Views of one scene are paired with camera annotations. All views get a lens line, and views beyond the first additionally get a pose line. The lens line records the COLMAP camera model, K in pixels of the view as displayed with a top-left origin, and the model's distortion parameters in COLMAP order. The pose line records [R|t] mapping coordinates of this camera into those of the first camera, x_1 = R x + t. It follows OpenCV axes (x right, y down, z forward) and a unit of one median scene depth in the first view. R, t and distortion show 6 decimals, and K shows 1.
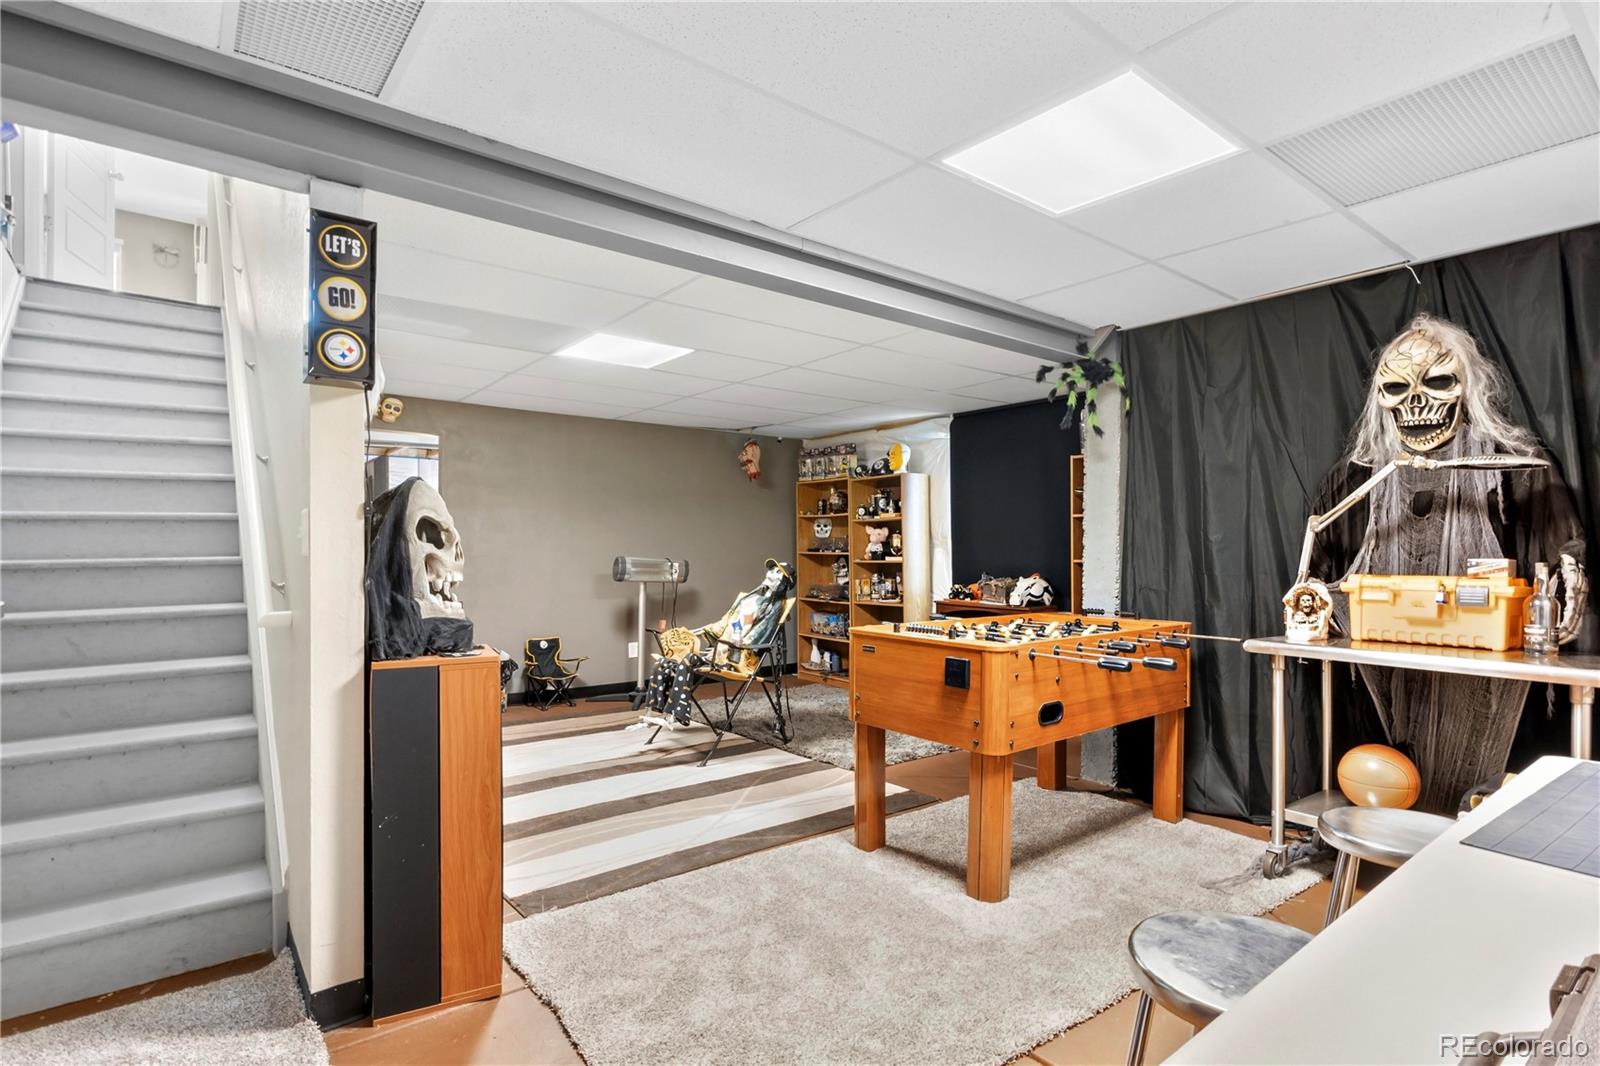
lens RADIAL K [[789.3, 0, 796.5], [0, 789.3, 539.2], [0, 0, 1]] dist [0.004884, -0.000079]
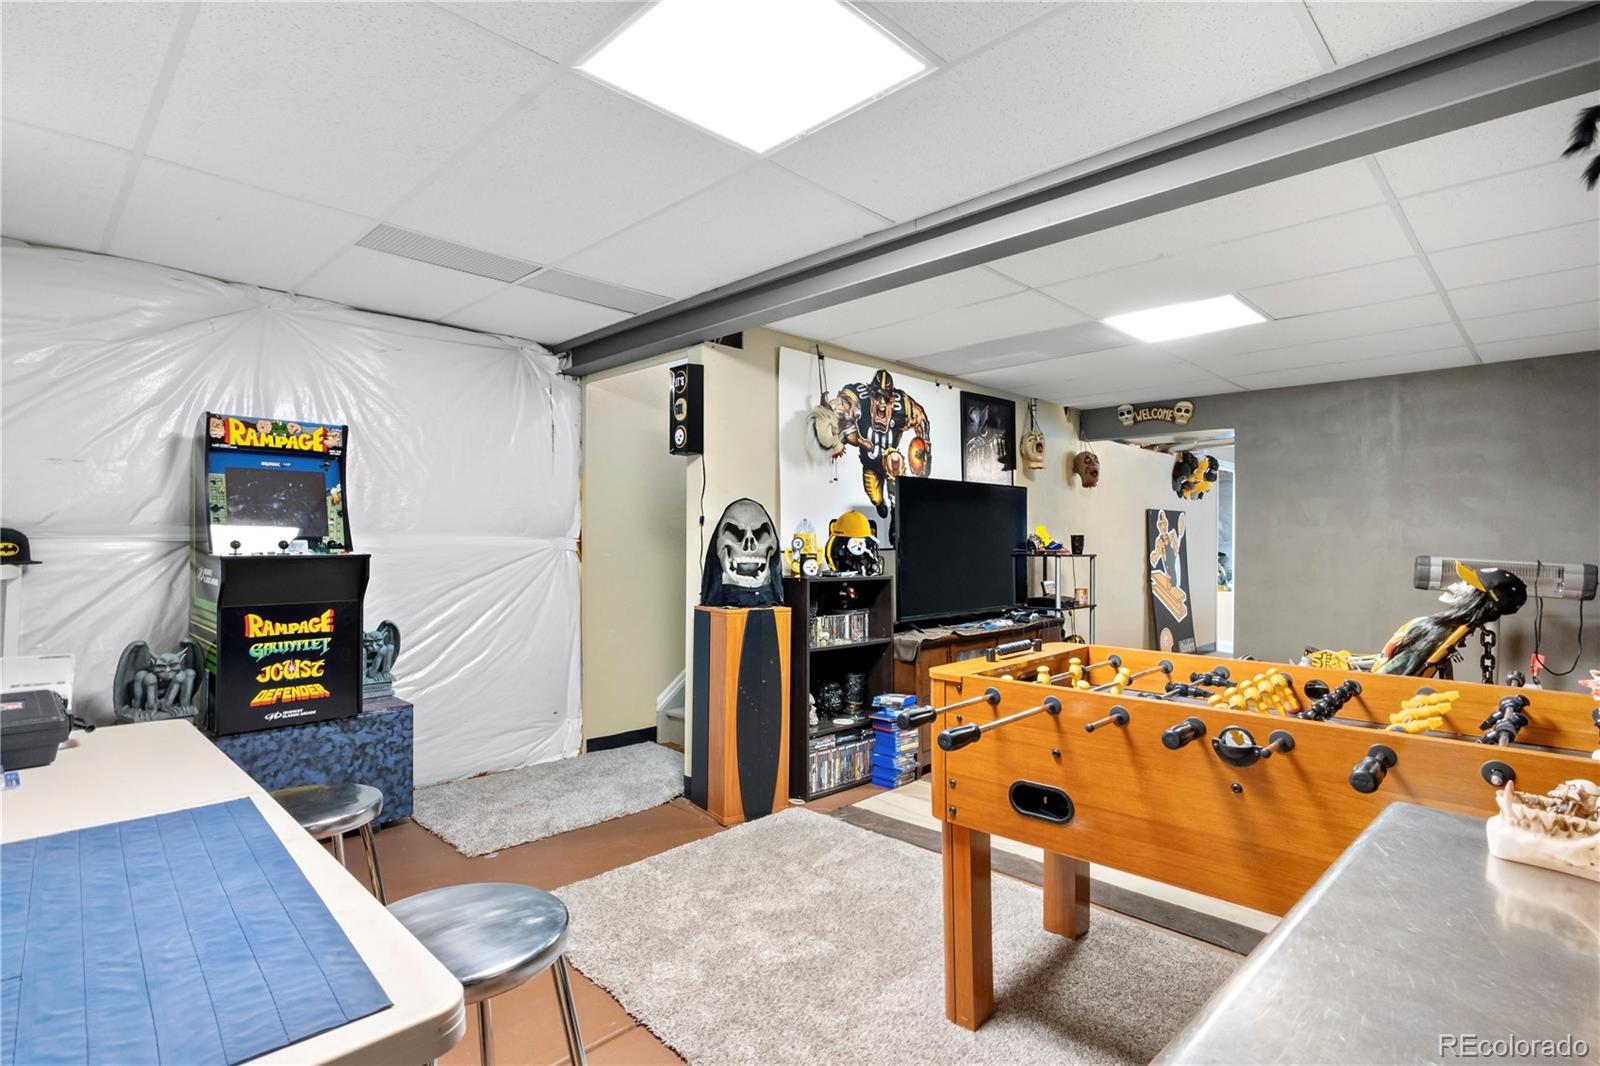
lens RADIAL K [[789.3, 0, 796.5], [0, 789.3, 538.0], [0, 0, 1]] dist [0.004884, -0.000079]
pose [[0.129125, -0.007285, -0.991602, 0.935714], [0.007318, 0.999953, -0.006393, 0.011379], [0.991601, -0.006431, 0.129172, 0.728487]]
